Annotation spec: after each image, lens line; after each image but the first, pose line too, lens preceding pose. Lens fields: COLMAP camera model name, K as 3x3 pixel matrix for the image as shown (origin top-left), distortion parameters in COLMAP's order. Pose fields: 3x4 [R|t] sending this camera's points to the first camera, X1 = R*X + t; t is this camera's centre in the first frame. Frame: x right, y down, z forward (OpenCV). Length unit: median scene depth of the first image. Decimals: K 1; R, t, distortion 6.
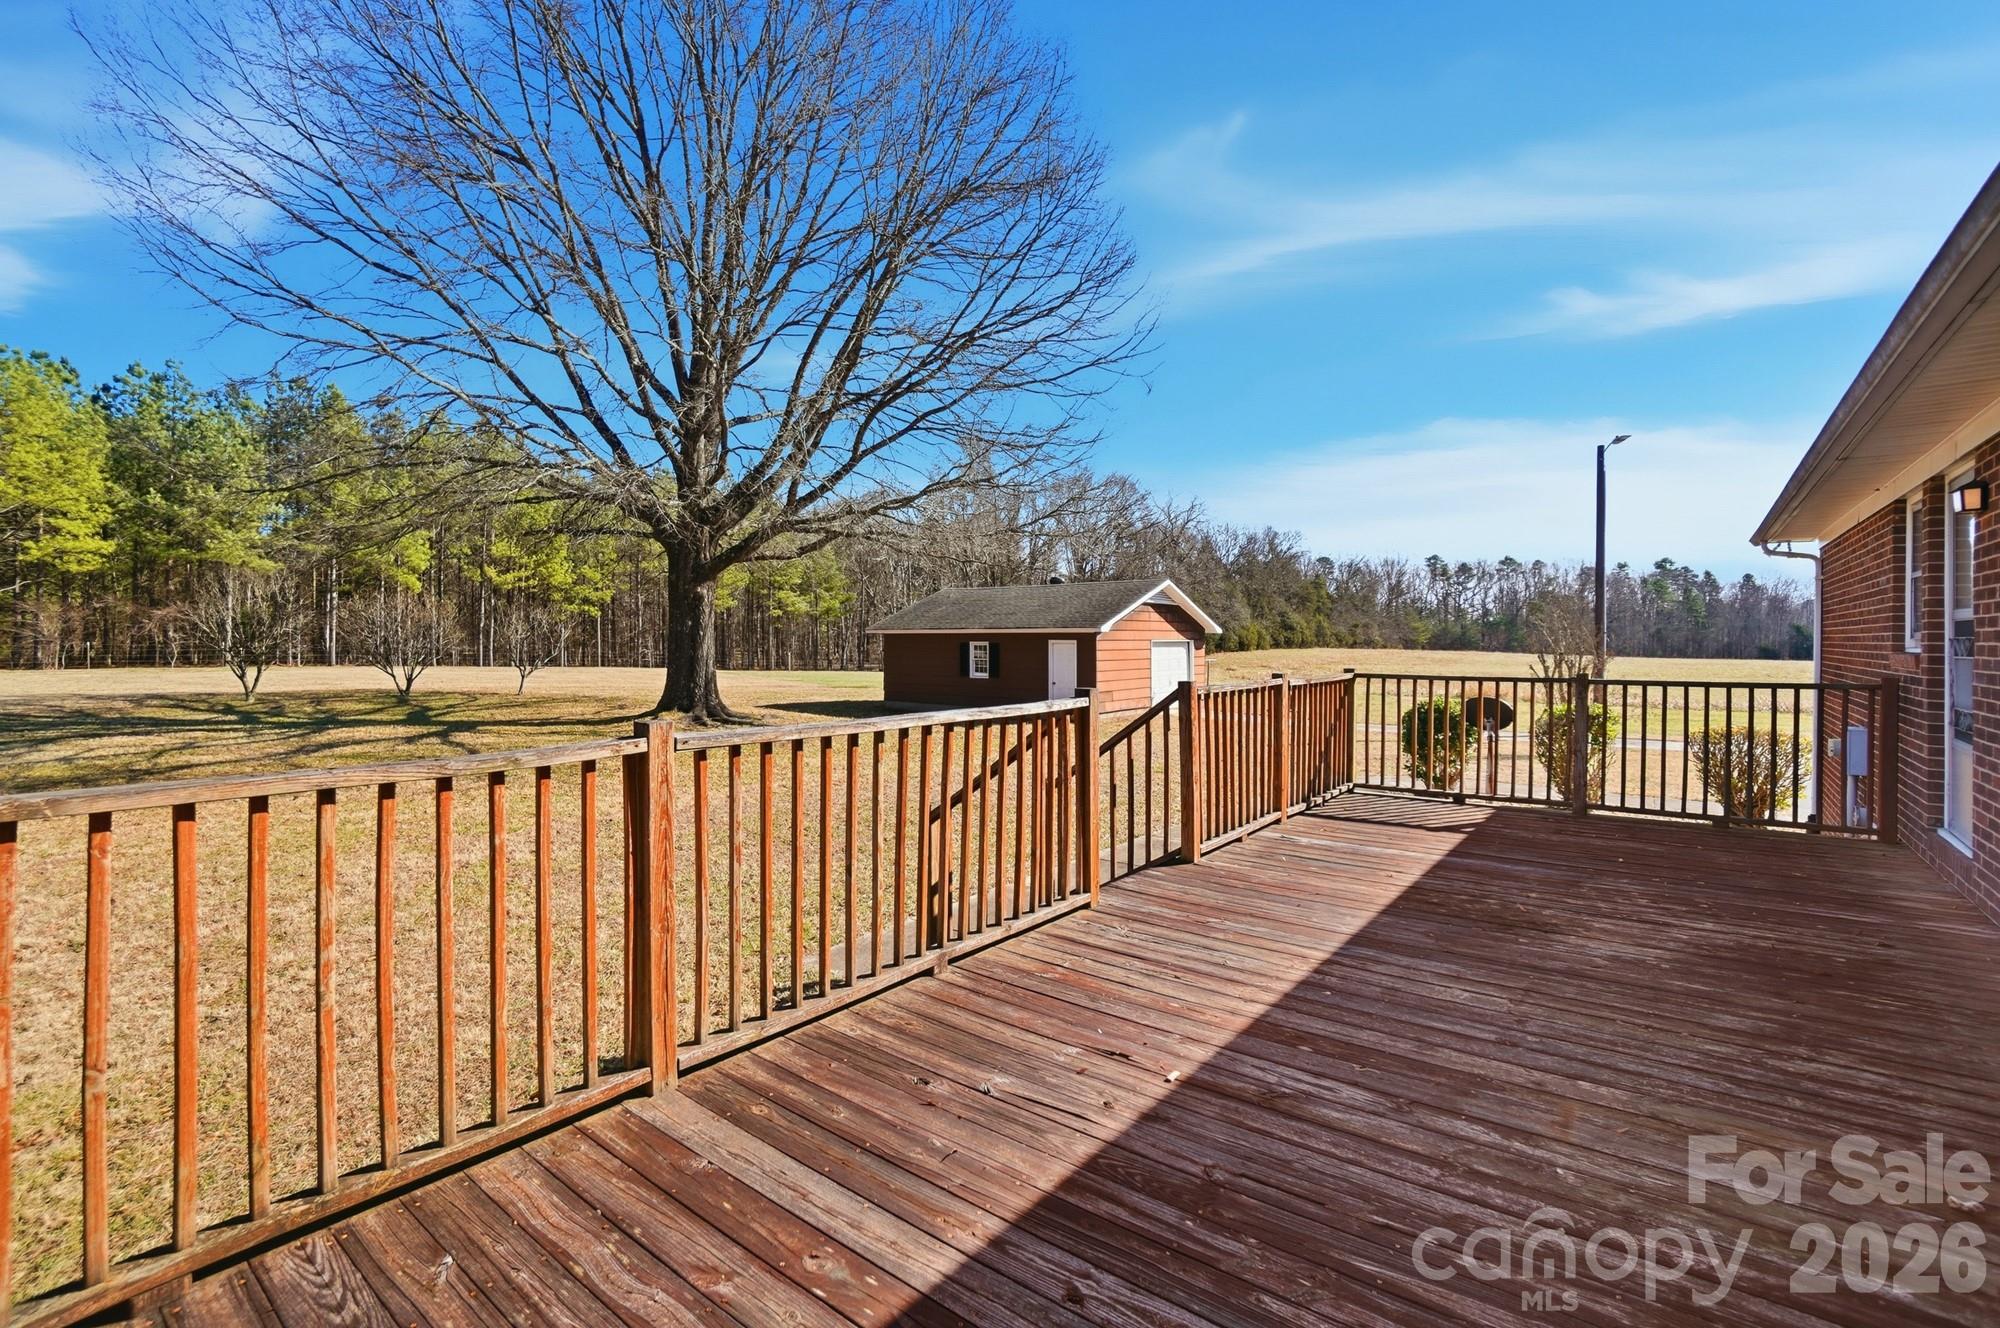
lens RADIAL K [[903.6, 0, 999.2], [0, 903.6, 620.9], [0, 0, 1]] dist [-0.052705, 0.016028]
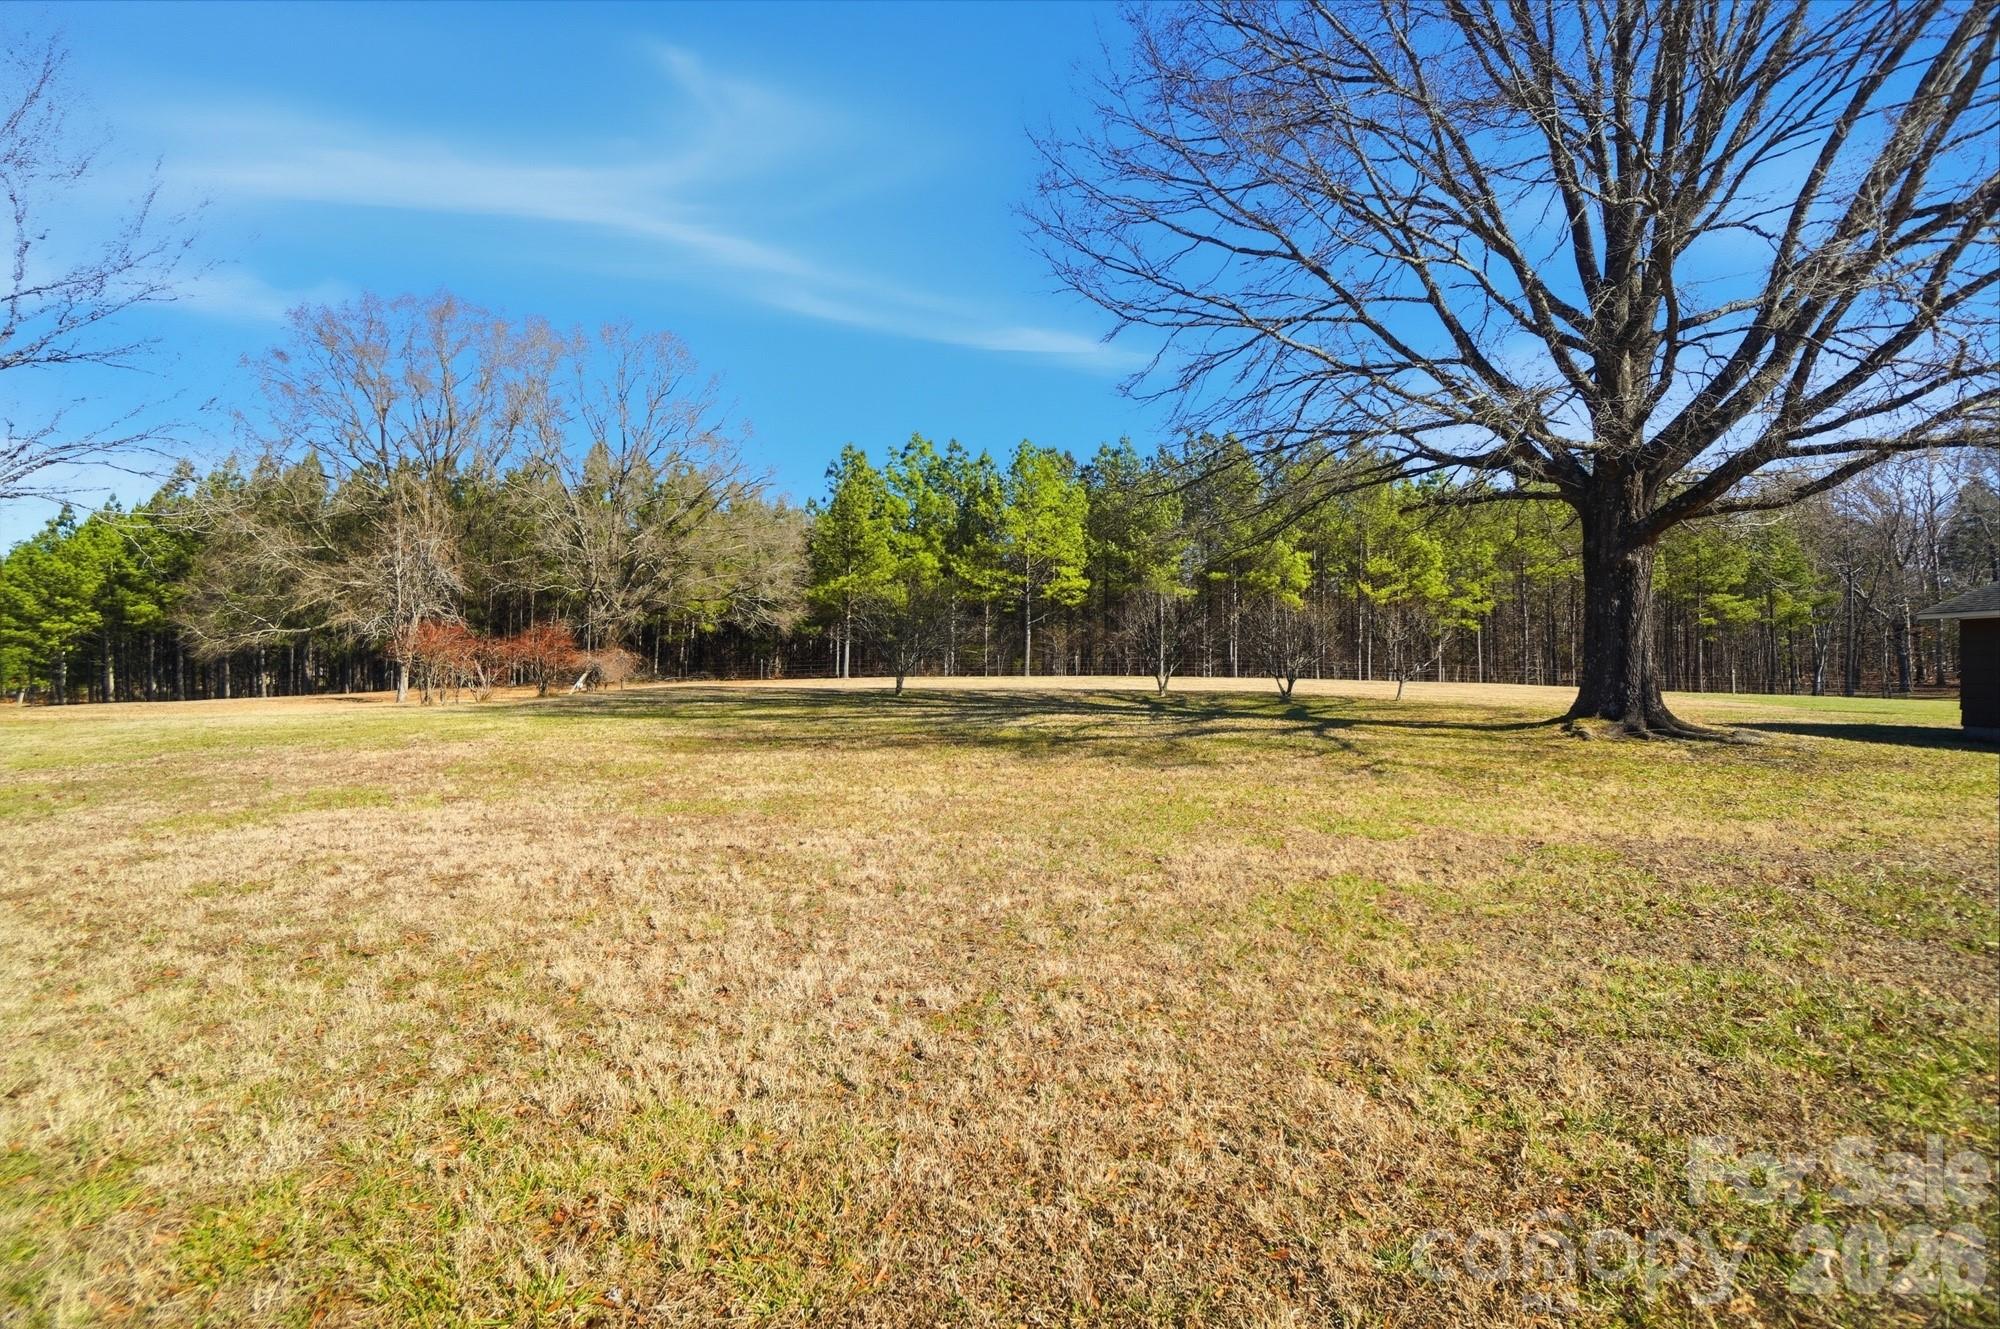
lens RADIAL K [[885.6, 0, 991.0], [0, 885.6, 659.8], [0, 0, 1]] dist [-0.061054, 0.022538]
pose [[0.600027, -0.007399, -0.799946, -0.069593], [0.017365, 0.999842, 0.003777, 0.033062], [0.799791, -0.016158, 0.600061, 0.126631]]
